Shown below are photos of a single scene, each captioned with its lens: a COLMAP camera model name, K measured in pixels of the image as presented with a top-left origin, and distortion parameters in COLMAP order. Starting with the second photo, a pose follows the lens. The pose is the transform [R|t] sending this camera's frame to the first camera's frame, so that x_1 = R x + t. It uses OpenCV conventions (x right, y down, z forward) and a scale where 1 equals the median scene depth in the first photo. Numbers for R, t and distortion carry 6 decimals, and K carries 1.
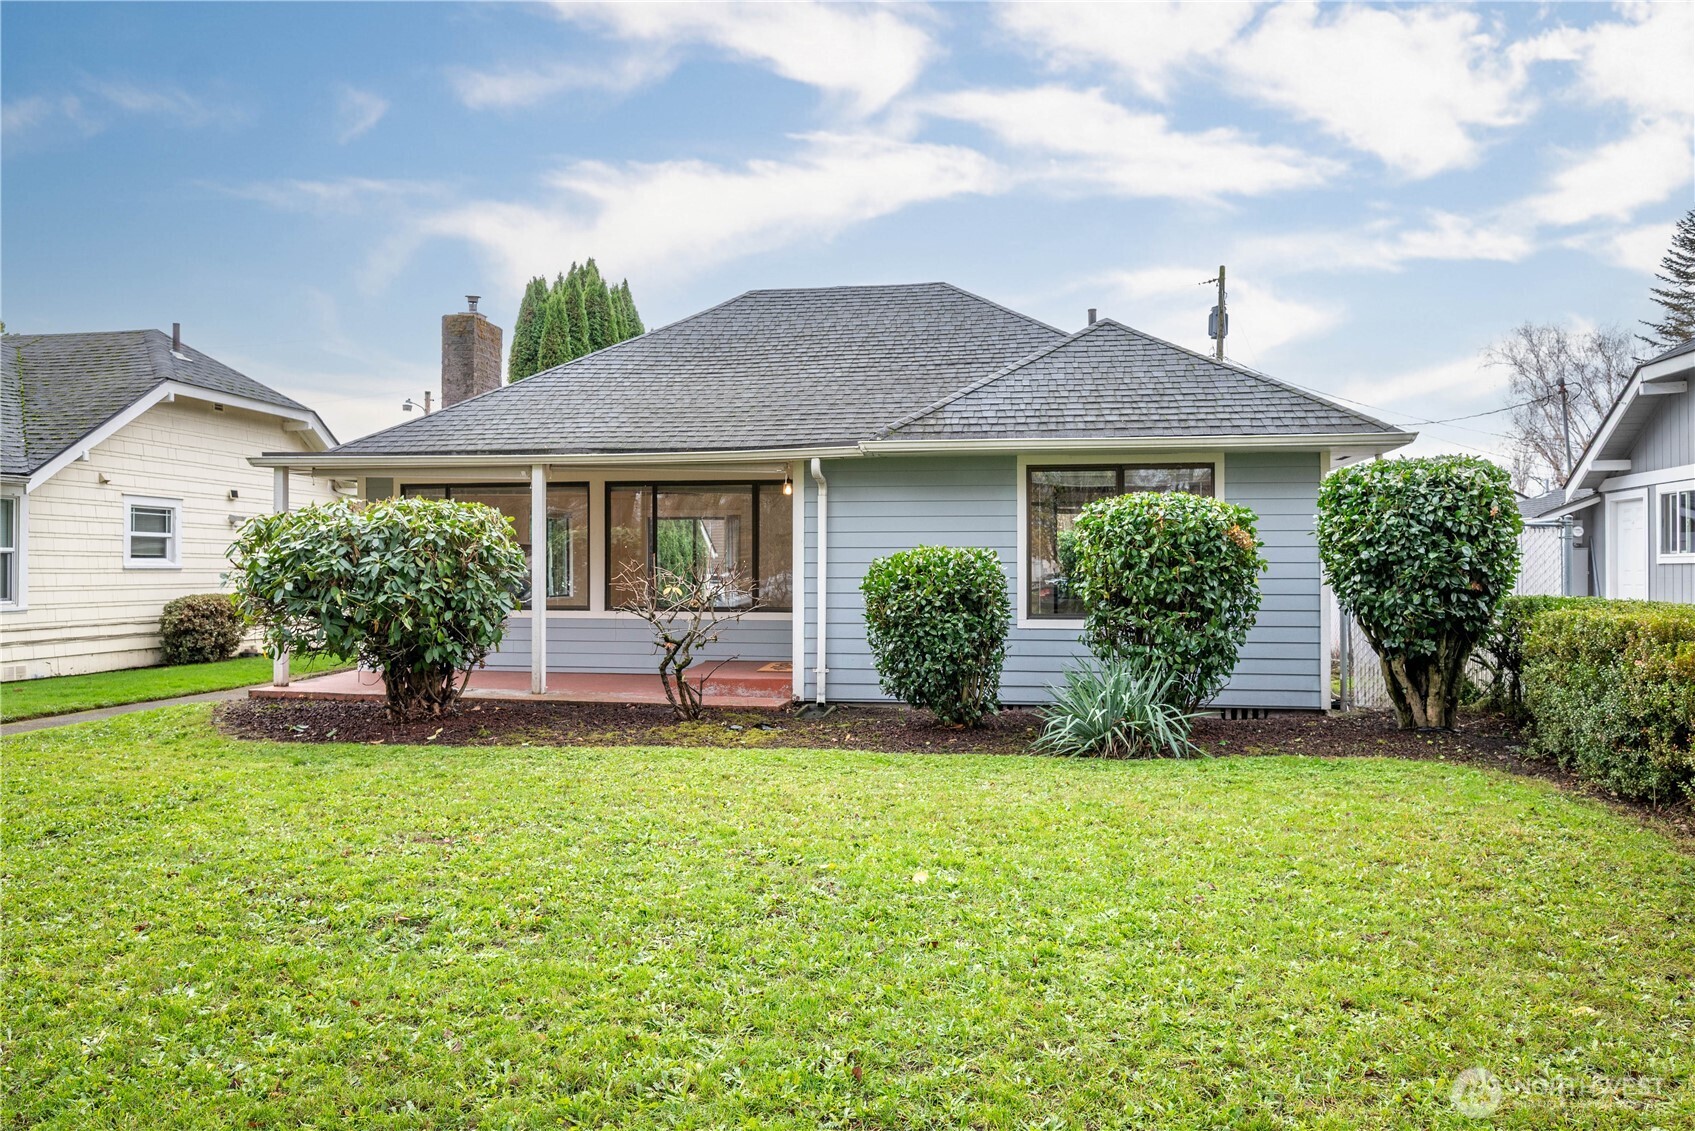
lens RADIAL K [[1111.5, 0, 847.5], [0, 1111.5, 565.5], [0, 0, 1]] dist [-0.000346, -0.000778]
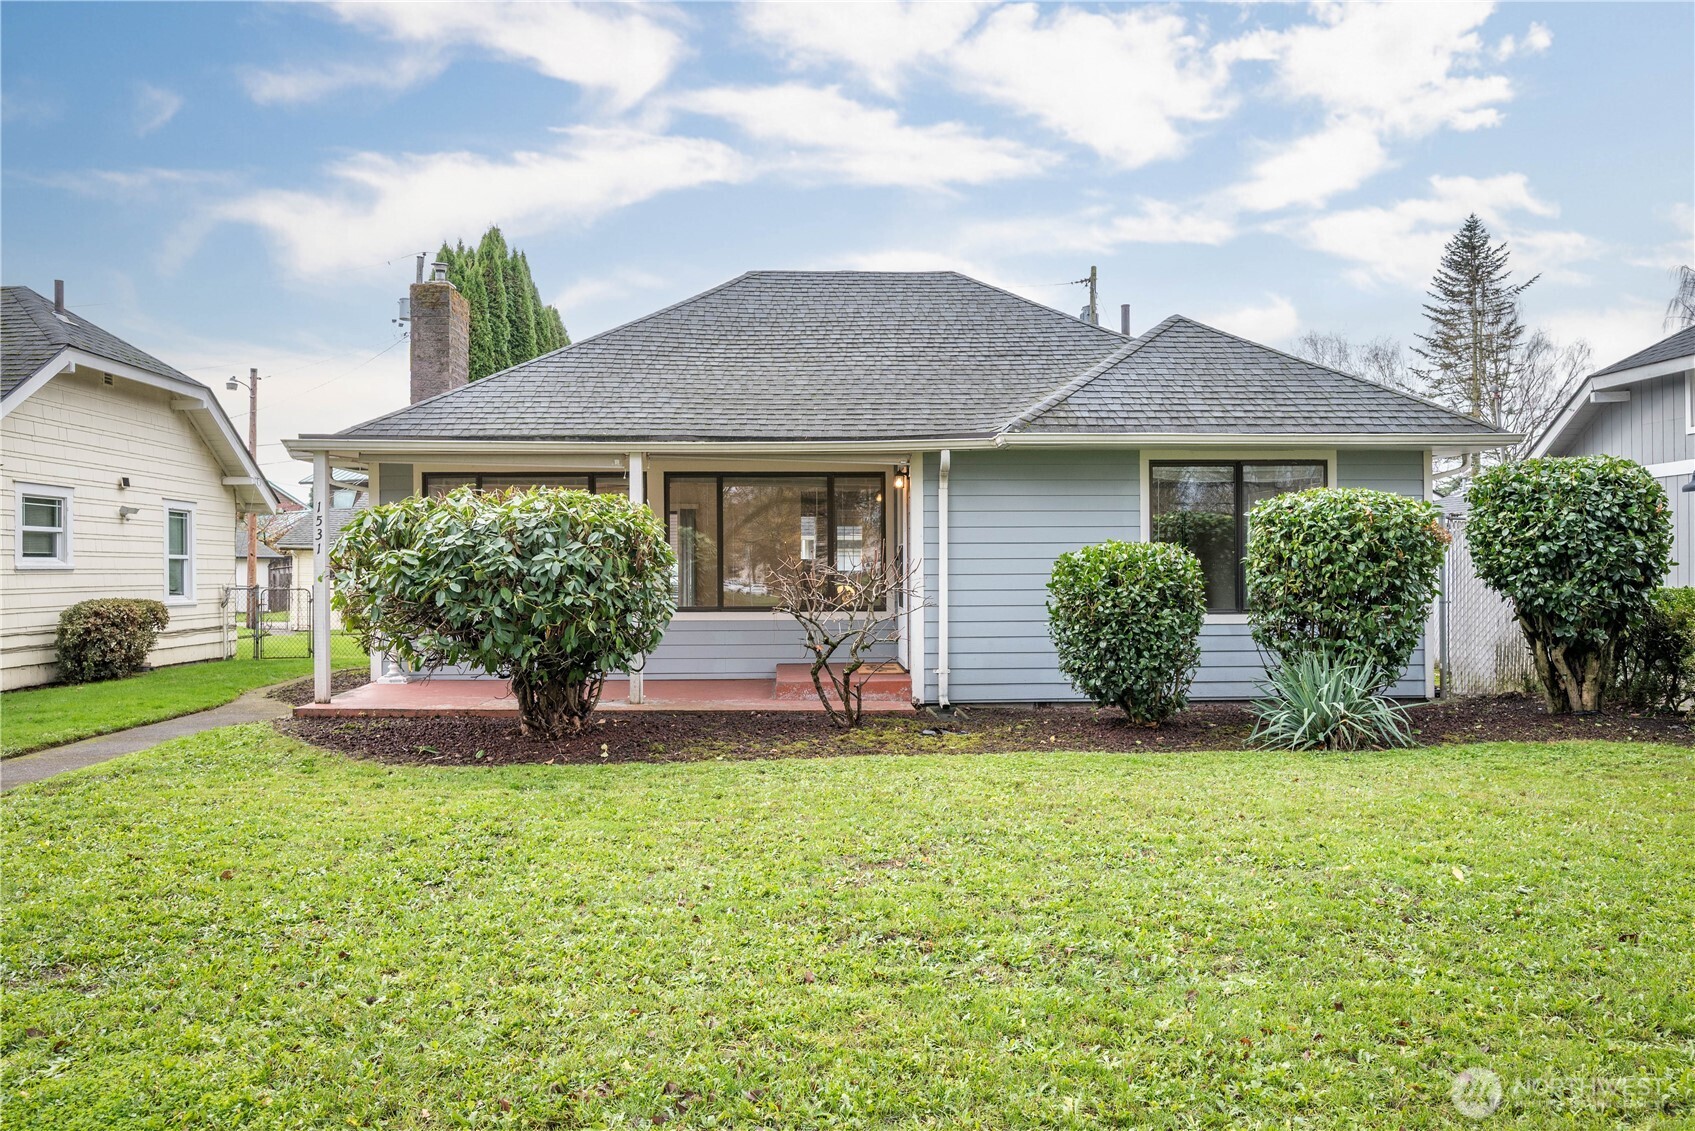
lens RADIAL K [[1146.3, 0, 847.5], [0, 1146.3, 565.5], [0, 0, 1]] dist [-0.002669, 0.000569]
pose [[0.982031, -0.004828, 0.188660, -0.298445], [0.004360, 0.999986, 0.002896, -0.000029], [-0.188672, -0.002021, 0.982038, 0.044743]]
